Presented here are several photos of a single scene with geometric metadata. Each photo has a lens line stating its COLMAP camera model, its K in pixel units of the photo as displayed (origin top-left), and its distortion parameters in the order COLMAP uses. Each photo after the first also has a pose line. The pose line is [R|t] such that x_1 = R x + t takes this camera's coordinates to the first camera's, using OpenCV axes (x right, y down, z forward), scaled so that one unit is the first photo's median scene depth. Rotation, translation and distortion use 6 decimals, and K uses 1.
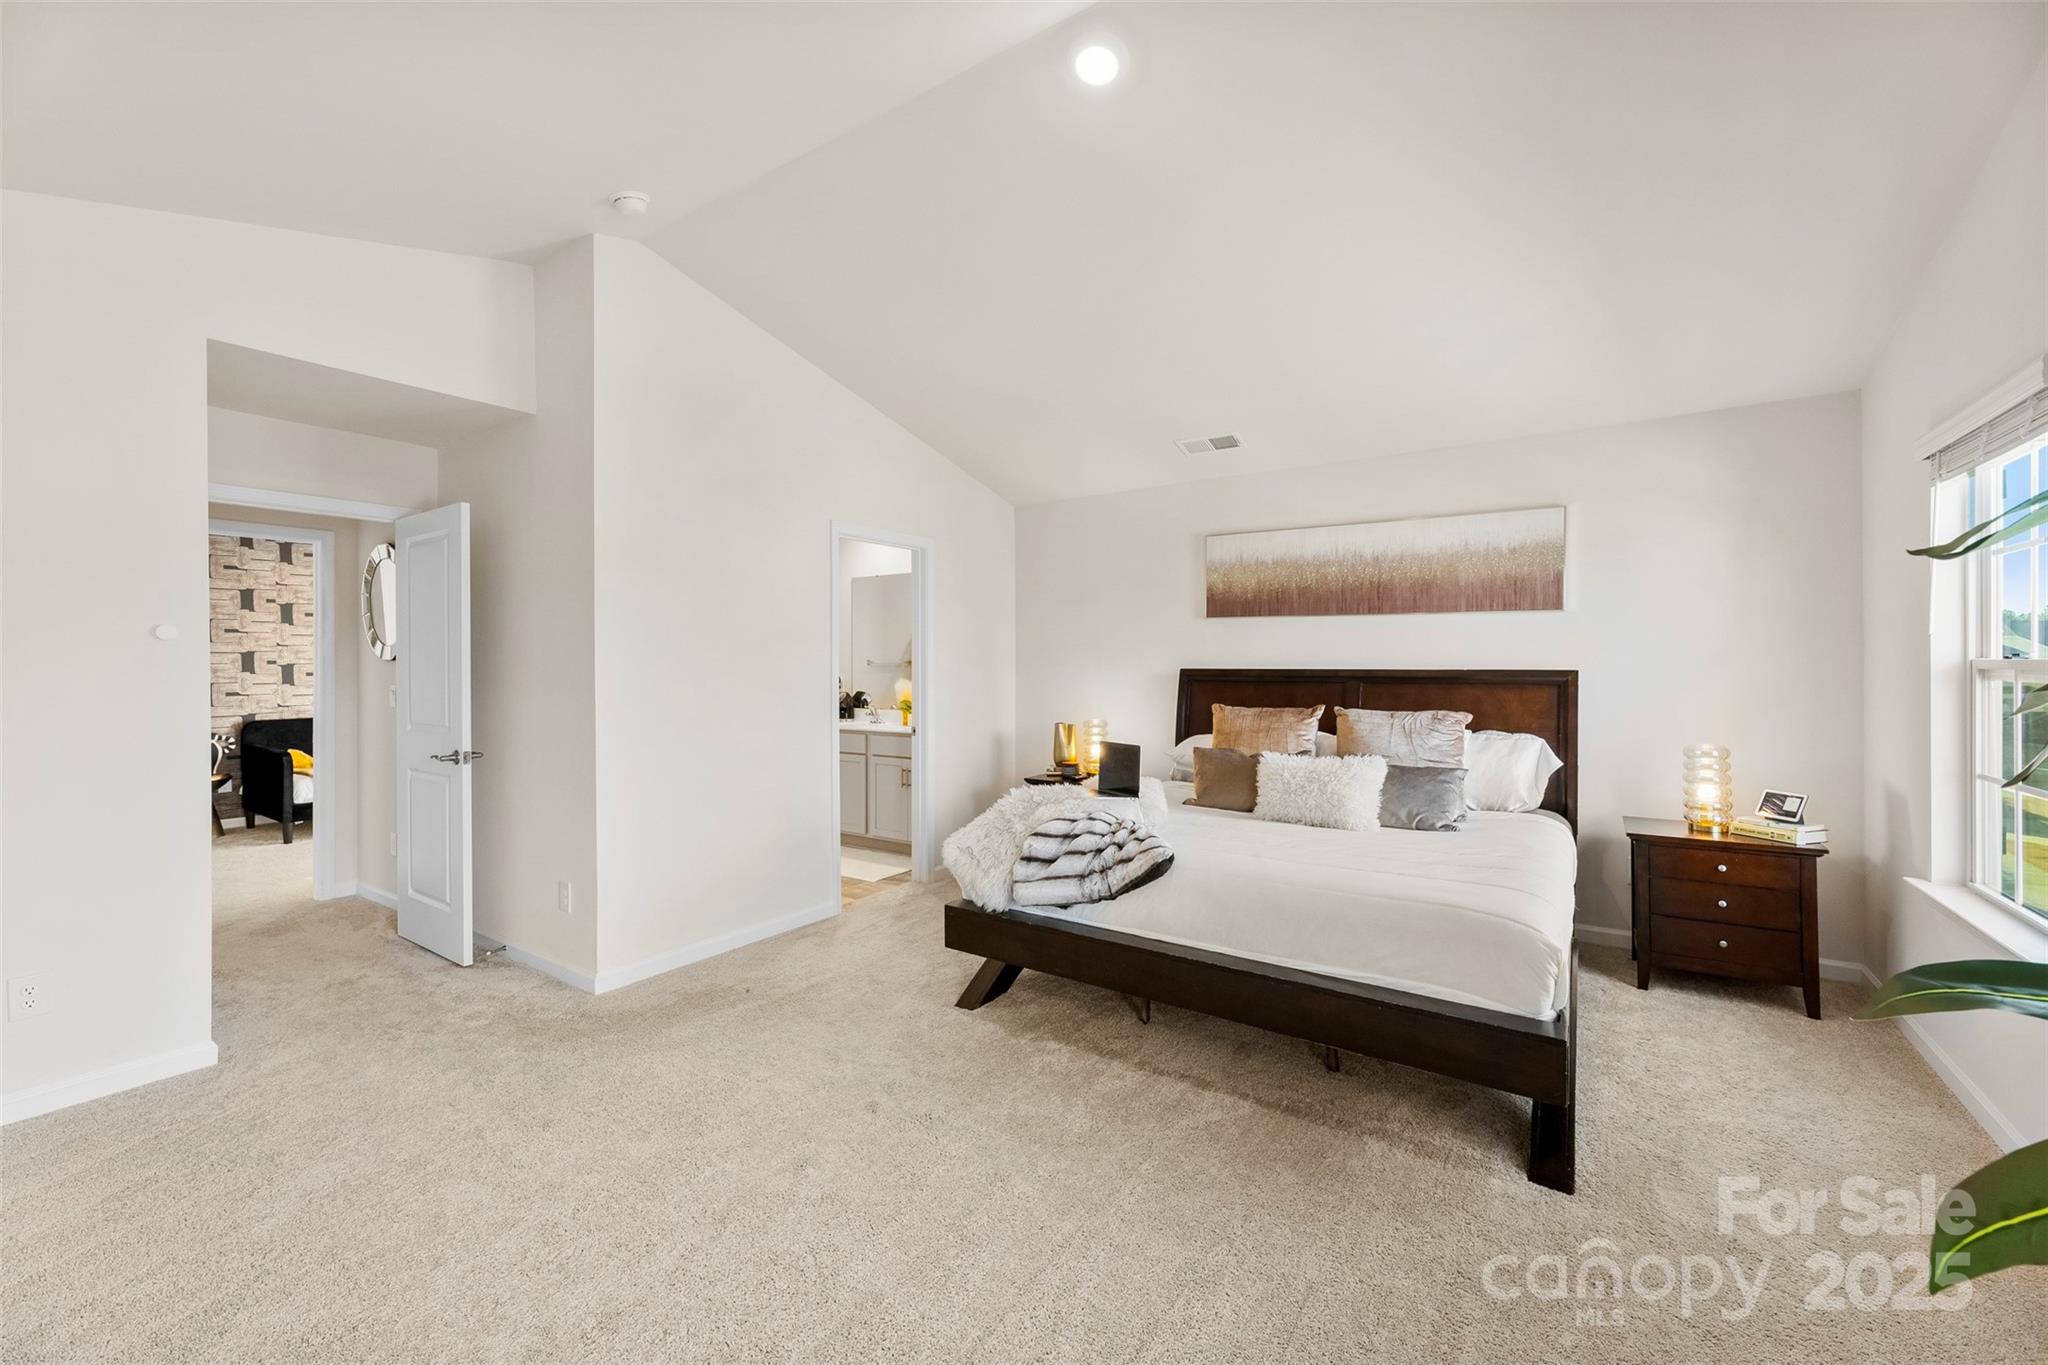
lens RADIAL K [[827.1, 0, 1018.4], [0, 827.1, 680.8], [0, 0, 1]] dist [-0.000196, -0.000050]
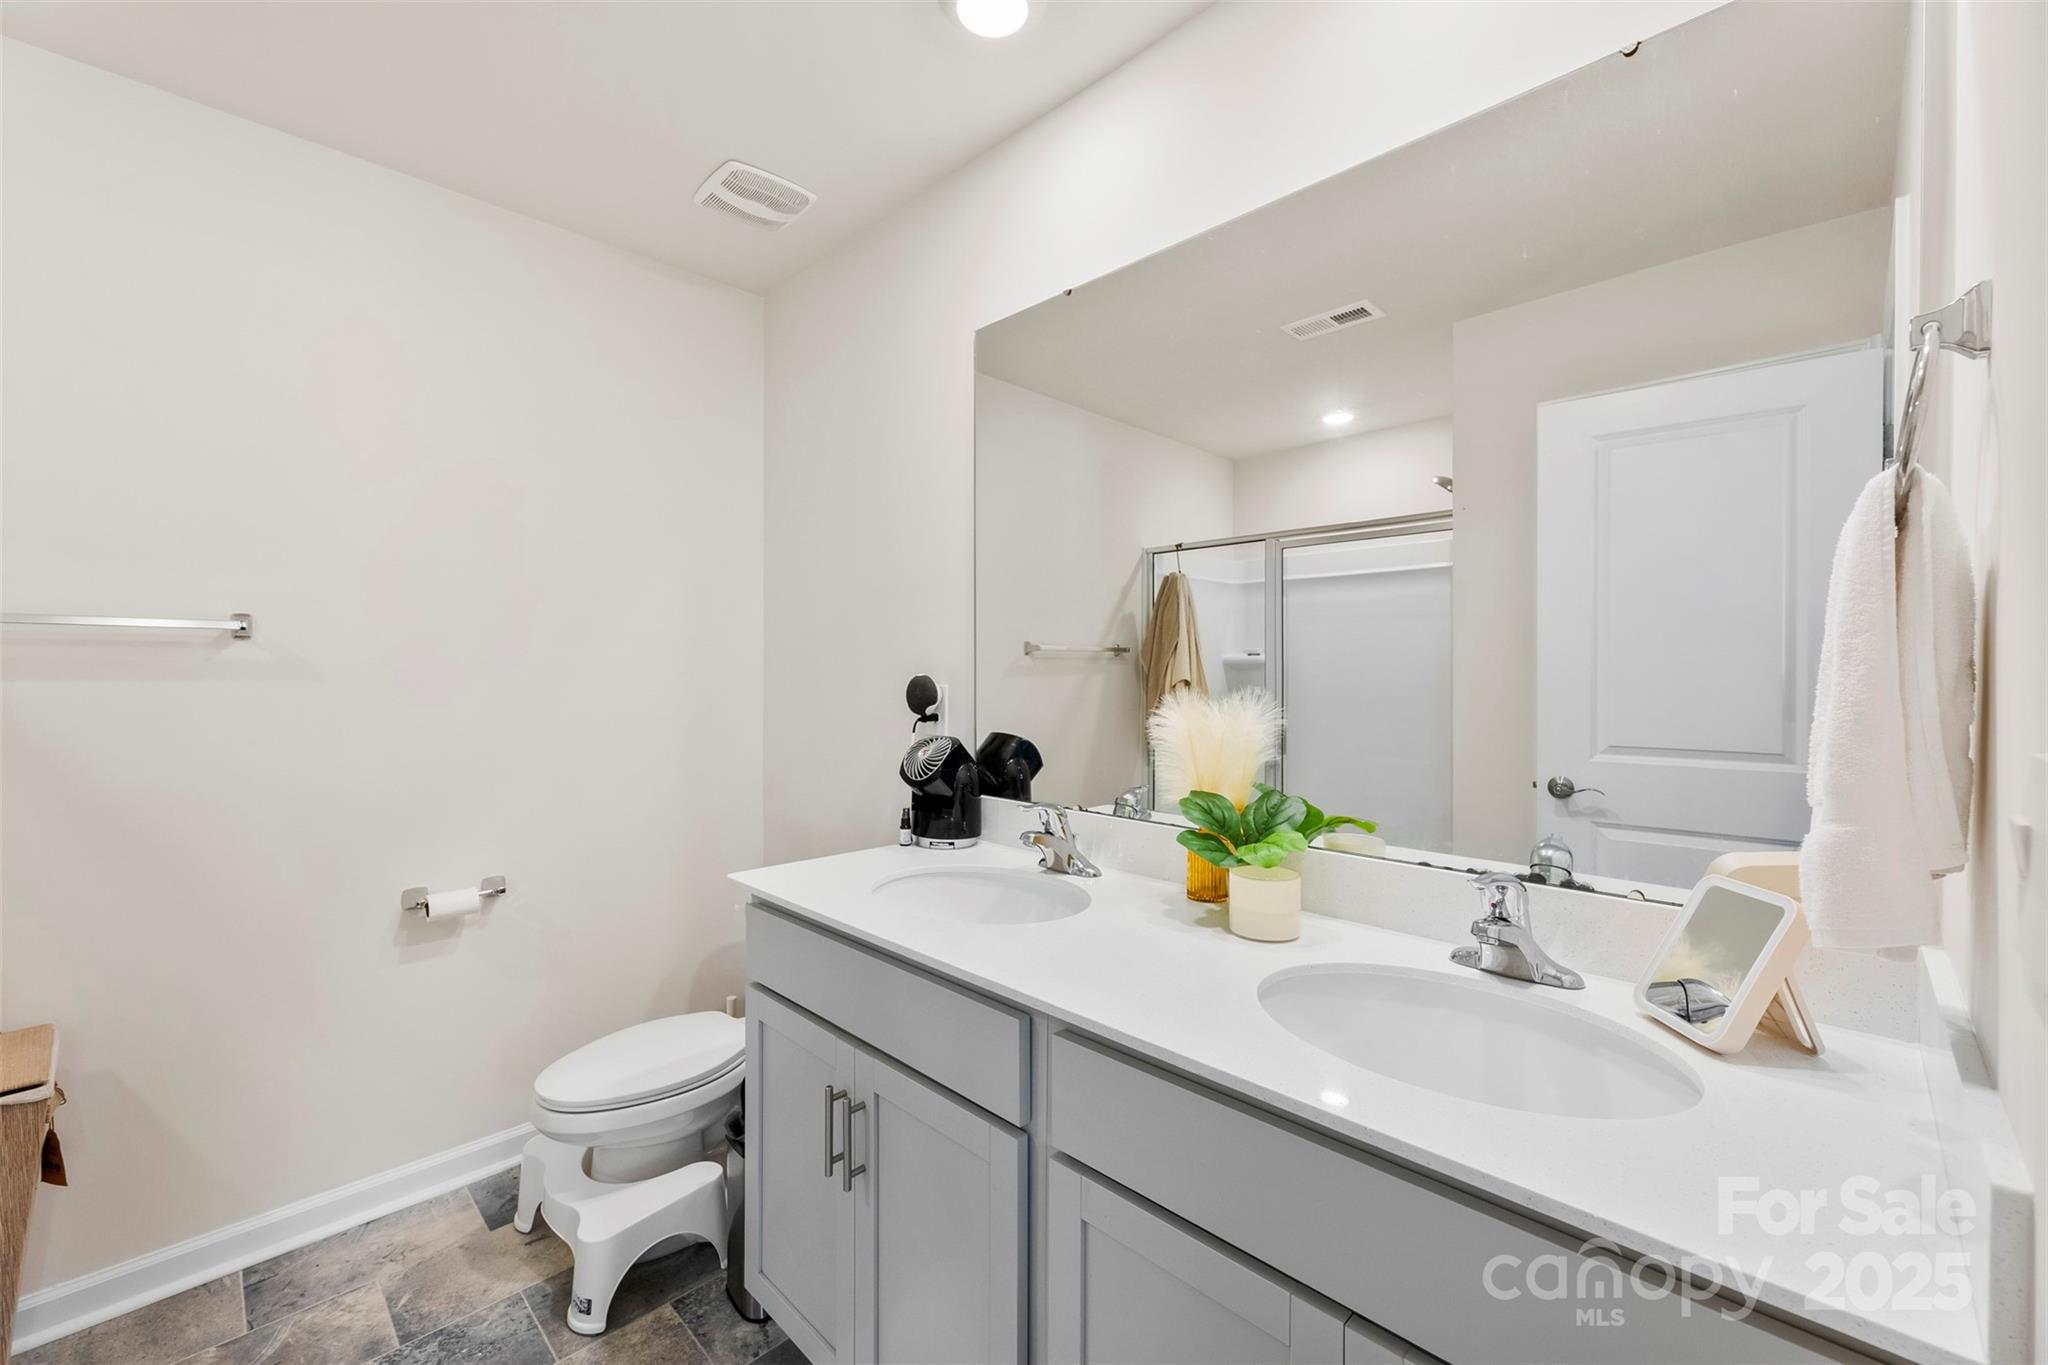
lens RADIAL K [[827.1, 0, 1031.4], [0, 827.1, 678.1], [0, 0, 1]] dist [-0.000196, -0.000050]
pose [[0.983934, 0.013445, -0.178028, -0.141335], [-0.015440, 0.999833, -0.009823, -0.000699], [0.177866, 0.012414, 0.983976, 0.764525]]
